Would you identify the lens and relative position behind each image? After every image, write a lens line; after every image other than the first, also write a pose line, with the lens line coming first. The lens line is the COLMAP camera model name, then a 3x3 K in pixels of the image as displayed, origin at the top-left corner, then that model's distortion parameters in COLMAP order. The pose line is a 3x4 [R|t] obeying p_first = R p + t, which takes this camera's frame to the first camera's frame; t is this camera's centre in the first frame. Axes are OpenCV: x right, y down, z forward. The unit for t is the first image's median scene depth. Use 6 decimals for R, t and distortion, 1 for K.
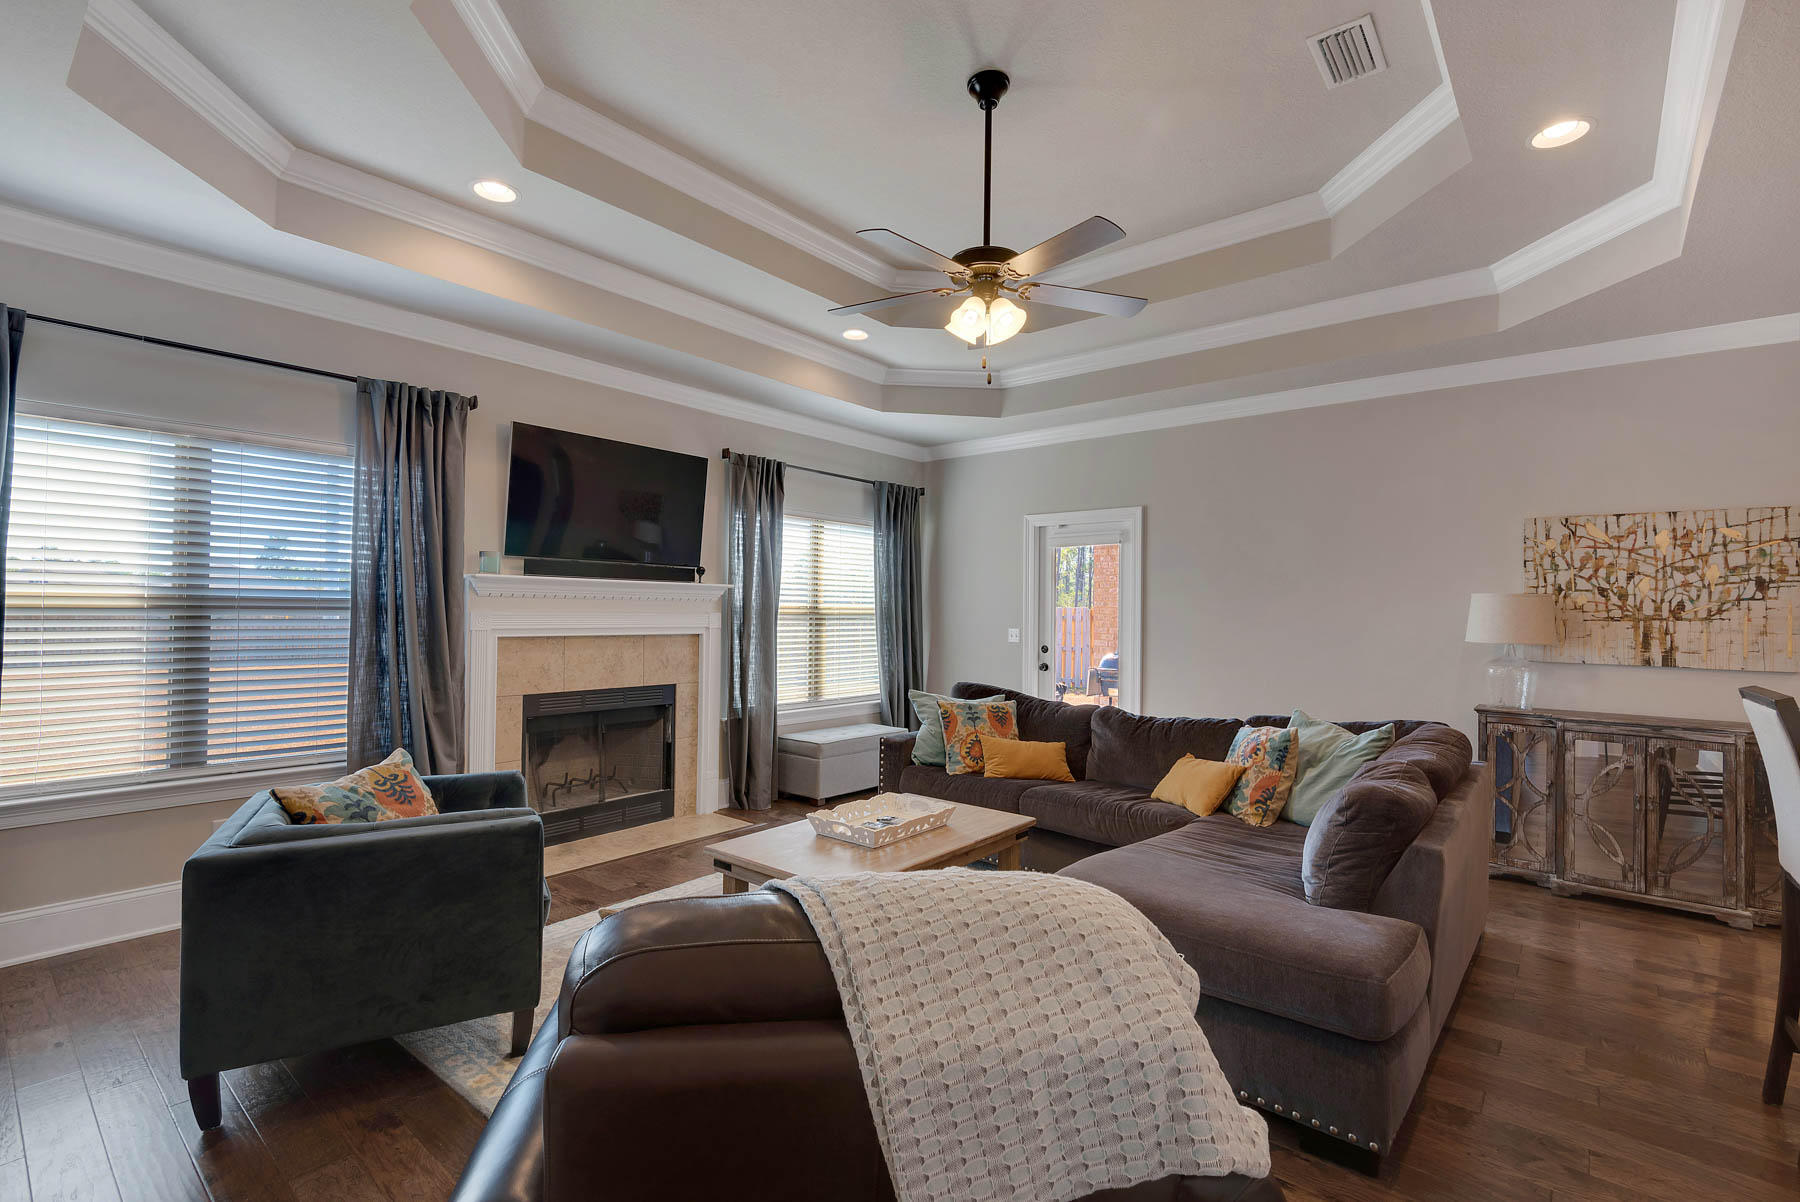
lens RADIAL K [[809.7, 0, 940.7], [0, 809.7, 611.9], [0, 0, 1]] dist [0.020461, -0.009886]
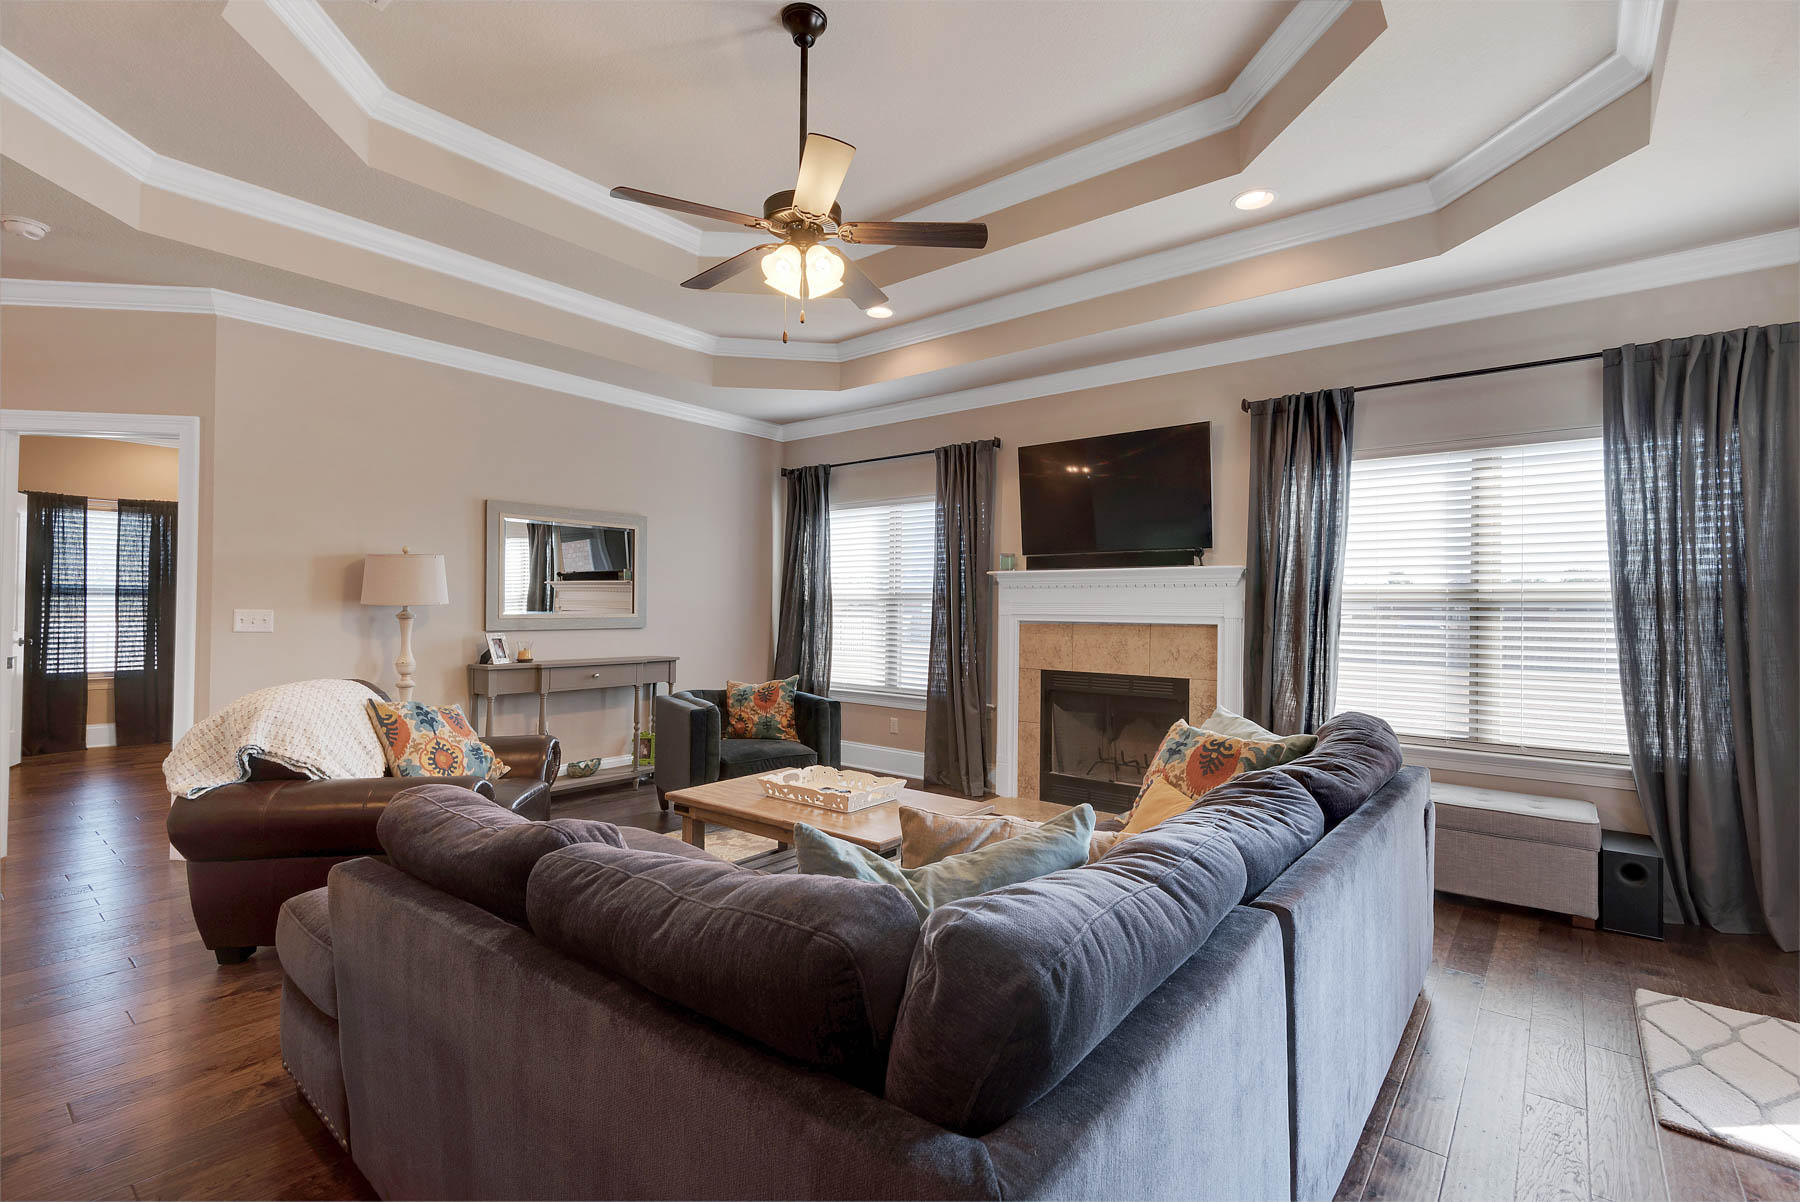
lens RADIAL K [[809.7, 0, 885.1], [0, 809.7, 598.4], [0, 0, 1]] dist [0.020461, -0.009886]
pose [[-0.025070, -0.018433, -0.999516, 0.614829], [-0.004557, 0.999822, -0.018325, 0.017710], [0.999675, 0.004095, -0.025150, 0.715138]]
